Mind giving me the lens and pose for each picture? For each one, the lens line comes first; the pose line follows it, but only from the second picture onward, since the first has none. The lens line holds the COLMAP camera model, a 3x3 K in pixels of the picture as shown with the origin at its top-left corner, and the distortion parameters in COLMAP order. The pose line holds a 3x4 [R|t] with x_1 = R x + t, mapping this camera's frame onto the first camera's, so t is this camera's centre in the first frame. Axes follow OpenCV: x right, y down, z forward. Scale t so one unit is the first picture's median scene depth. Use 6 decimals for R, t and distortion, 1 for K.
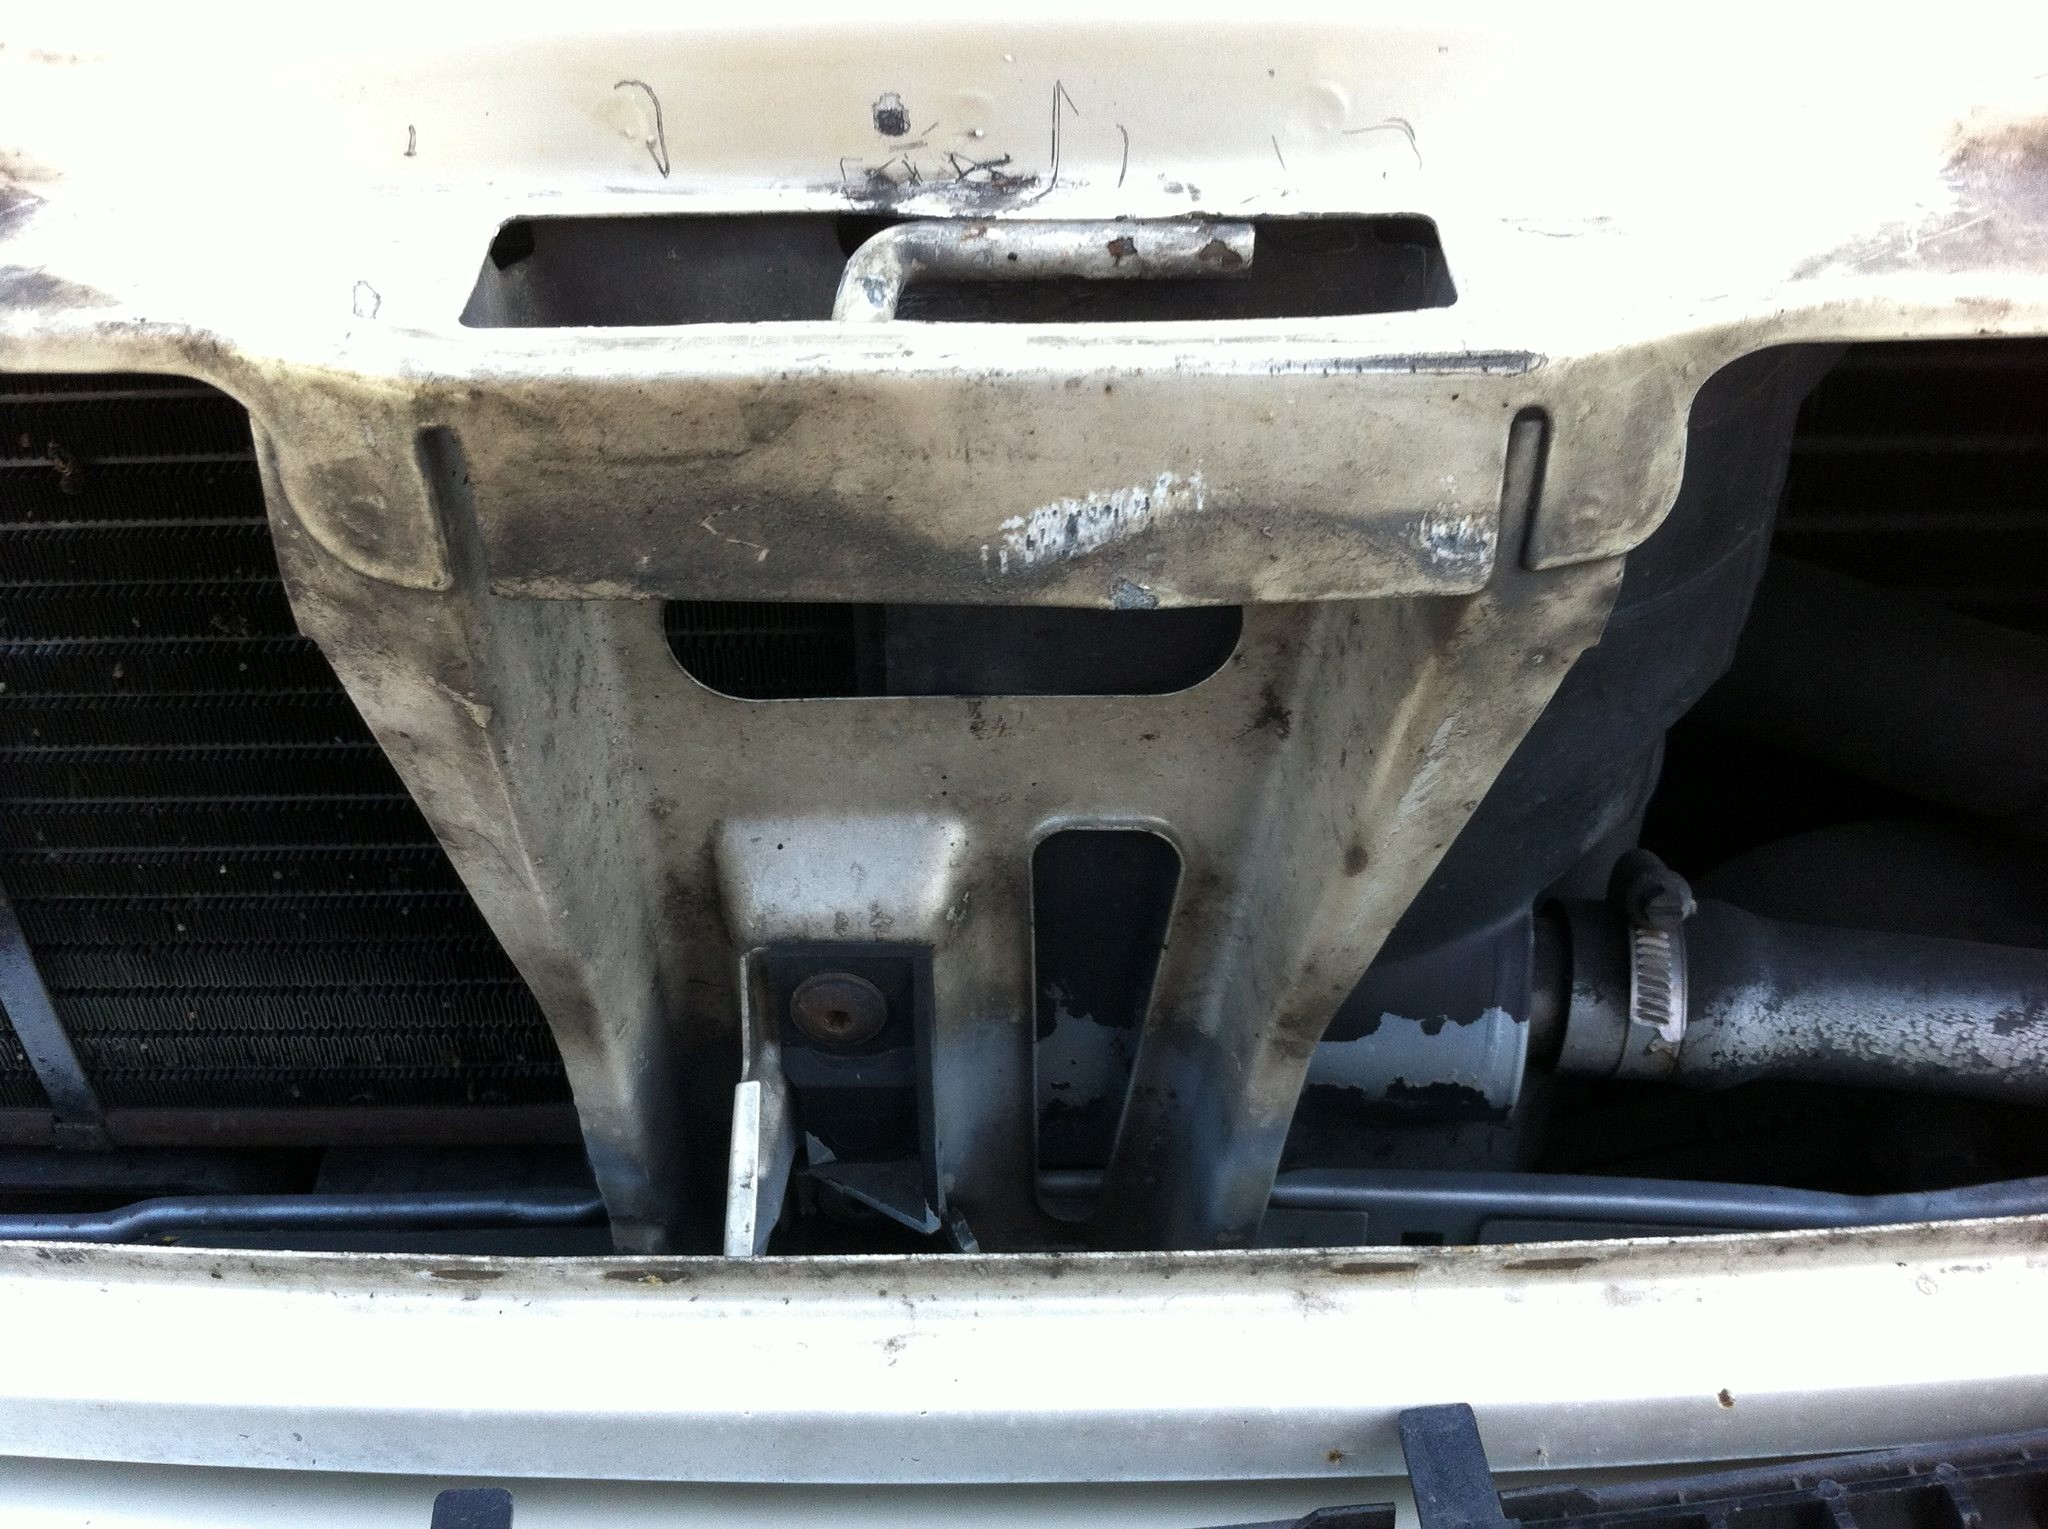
lens RADIAL K [[2031.5, 0, 1092.1], [0, 2031.5, 740.2], [0, 0, 1]] dist [0.117117, -0.371120]
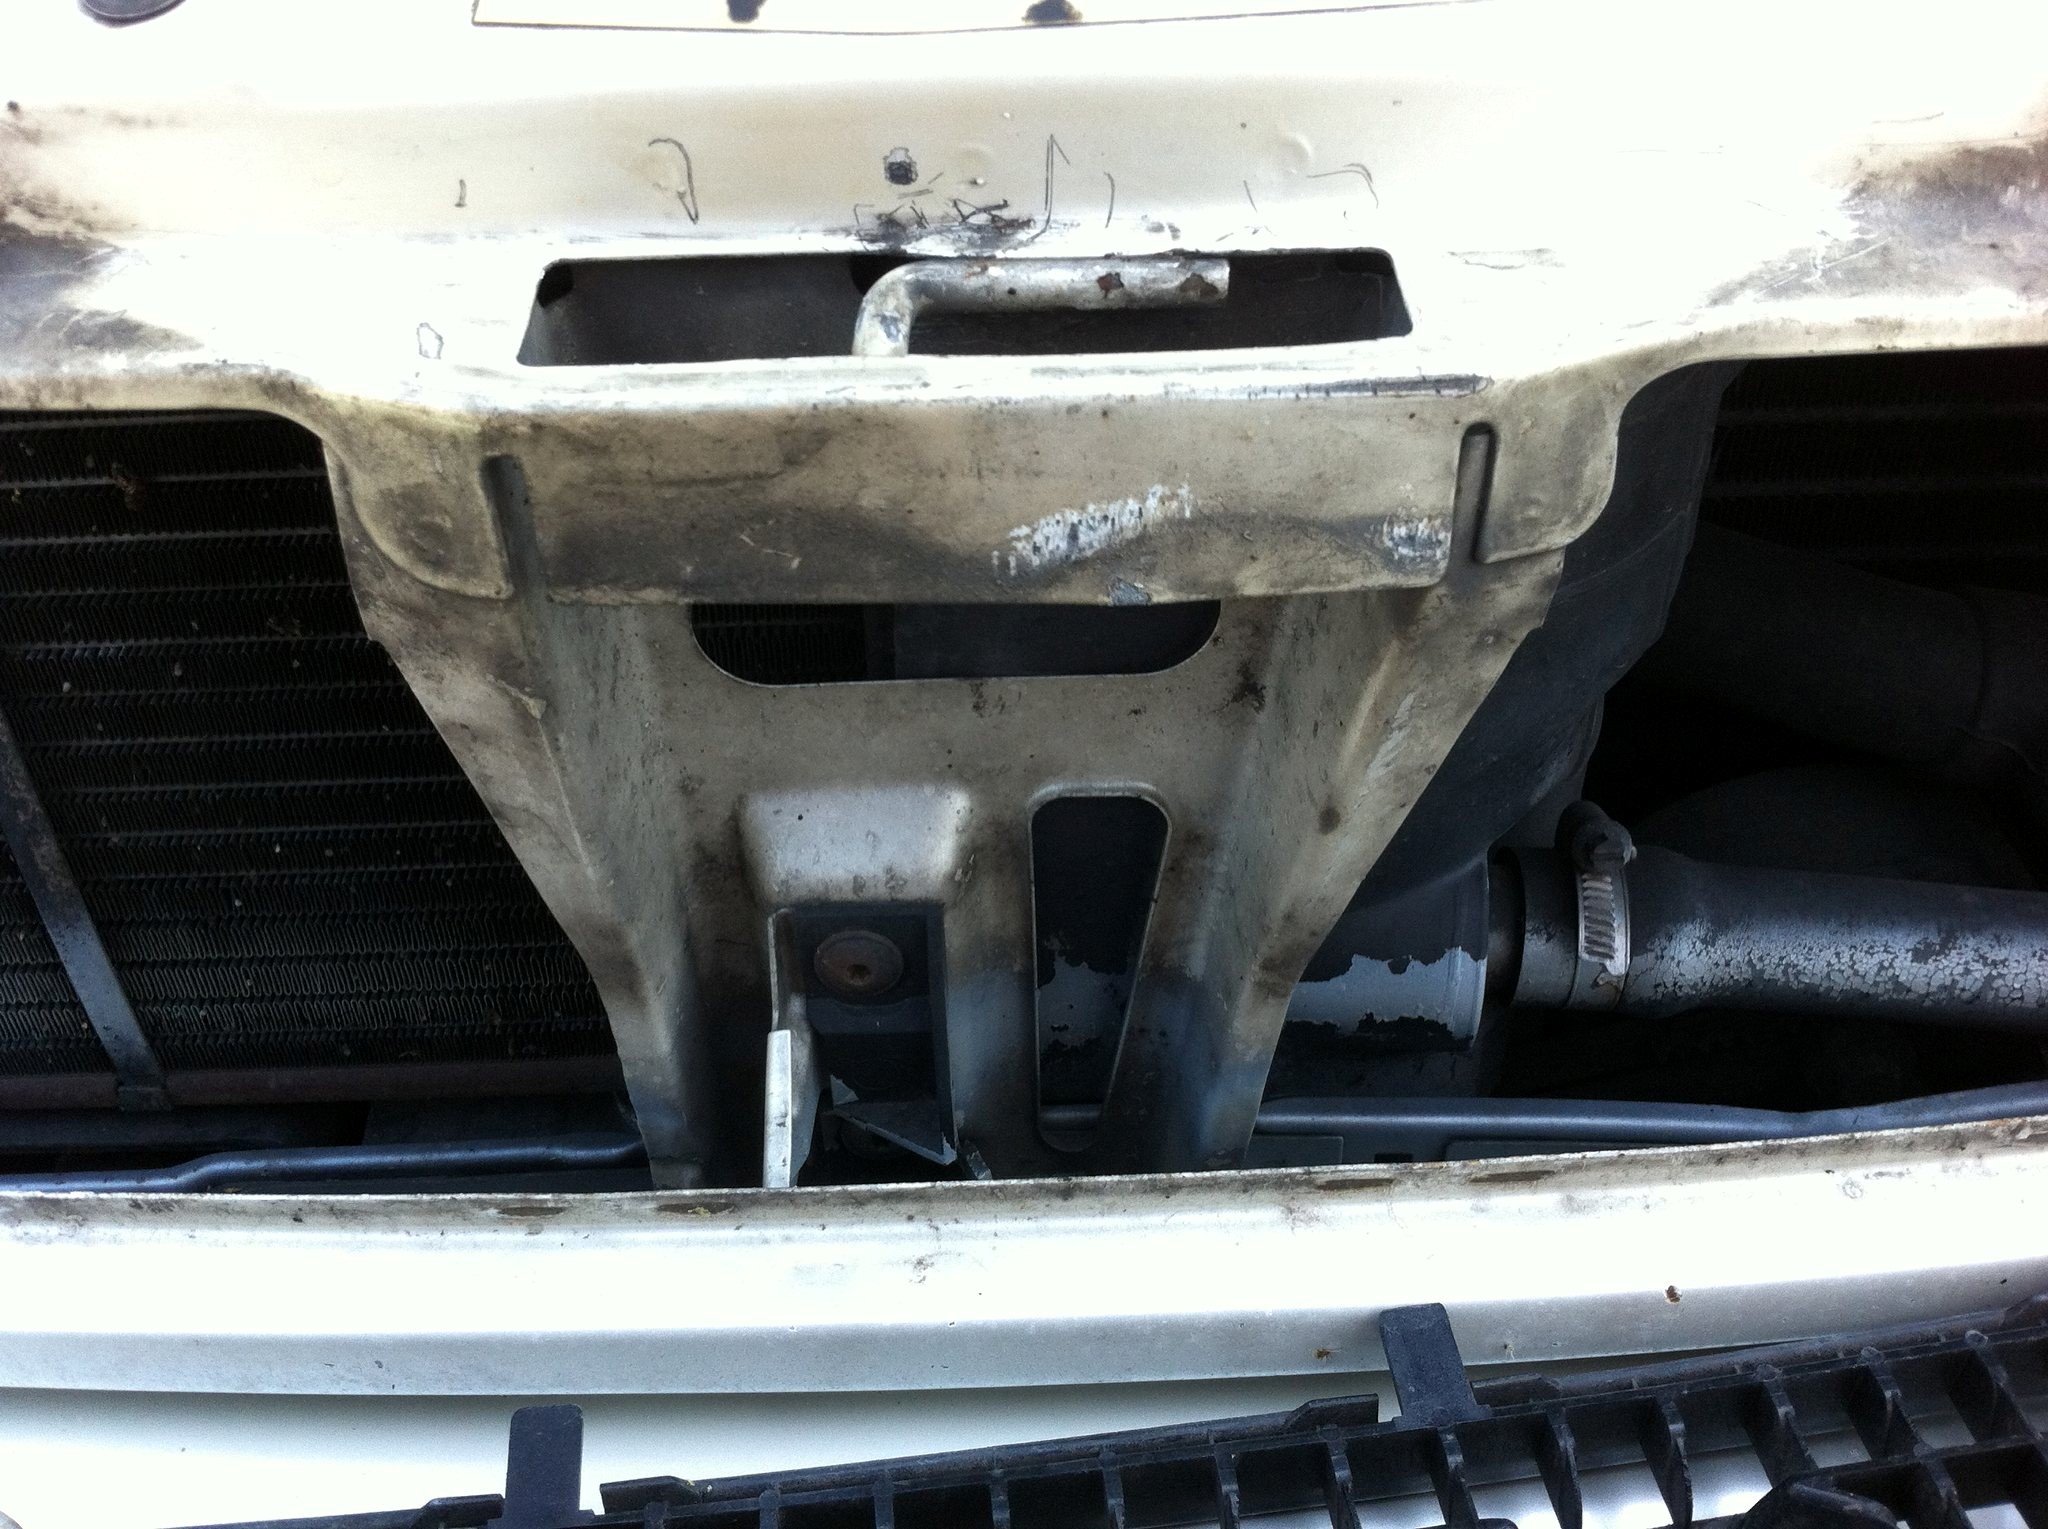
lens RADIAL K [[2101.1, 0, 1063.9], [0, 2101.1, 760.2], [0, 0, 1]] dist [0.079599, 0.003739]
pose [[0.999682, -0.024036, 0.007667, -0.021928], [0.023688, 0.998813, 0.042559, -0.024209], [-0.008681, -0.042364, 0.999065, -0.133303]]
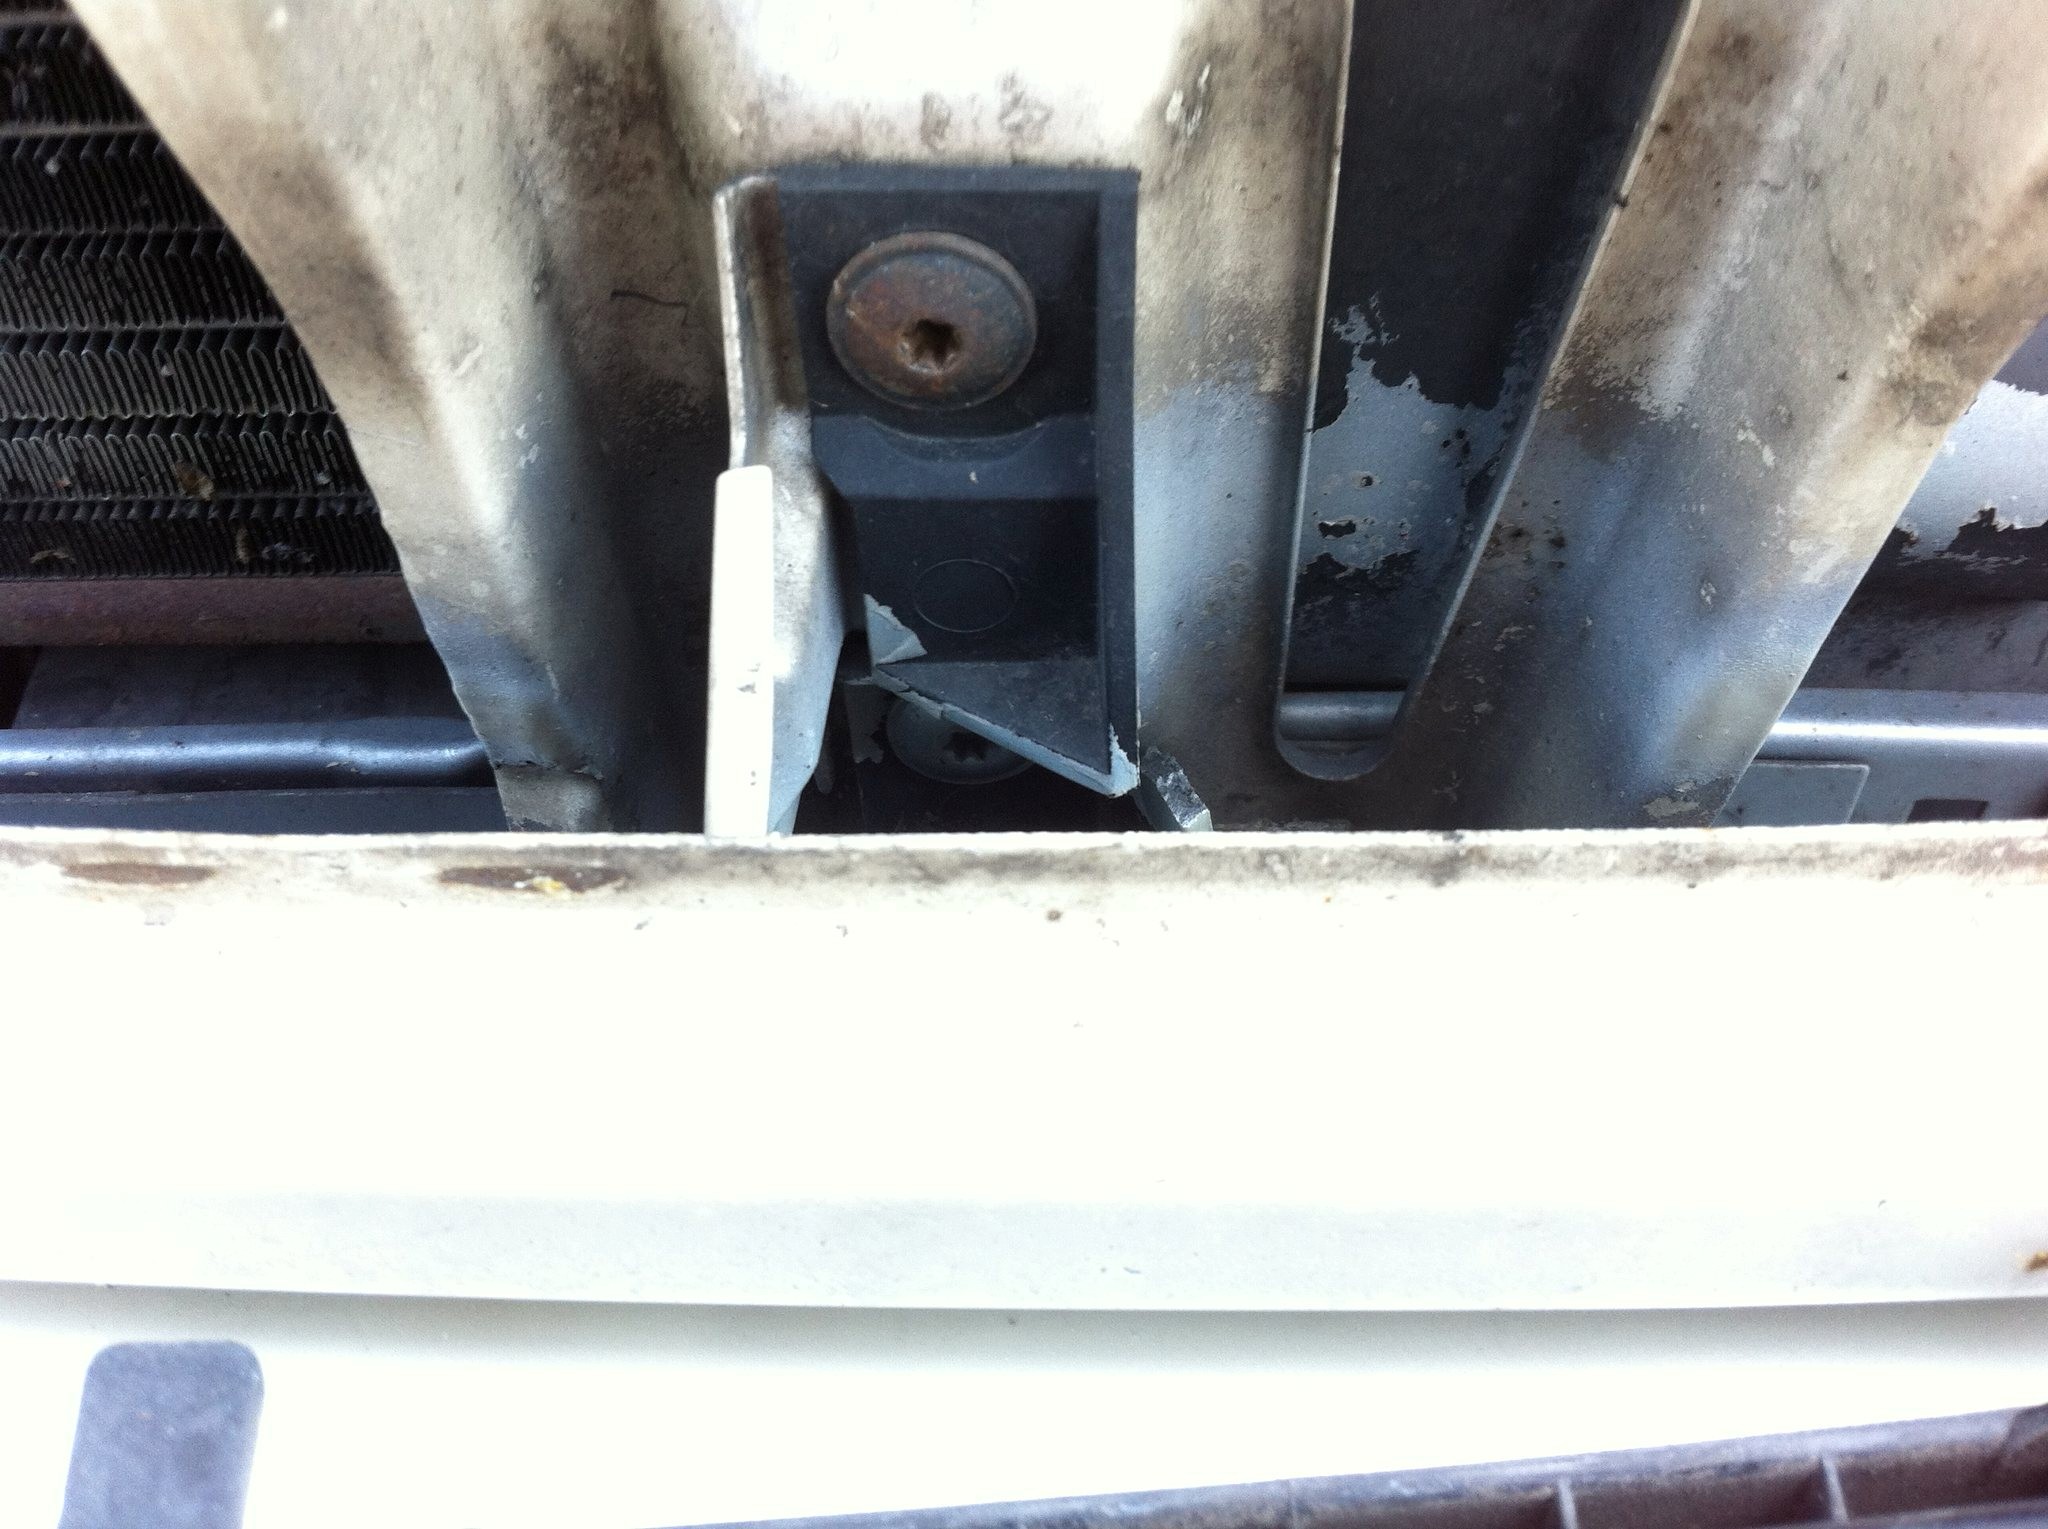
lens RADIAL K [[2005.9, 0, 1046.1], [0, 2005.9, 754.7], [0, 0, 1]] dist [0.114523, -0.415833]
pose [[0.999787, 0.000627, -0.020628, -0.095981], [0.003536, 0.979553, 0.201157, 0.146876], [0.020333, -0.201187, 0.979342, 0.575907]]
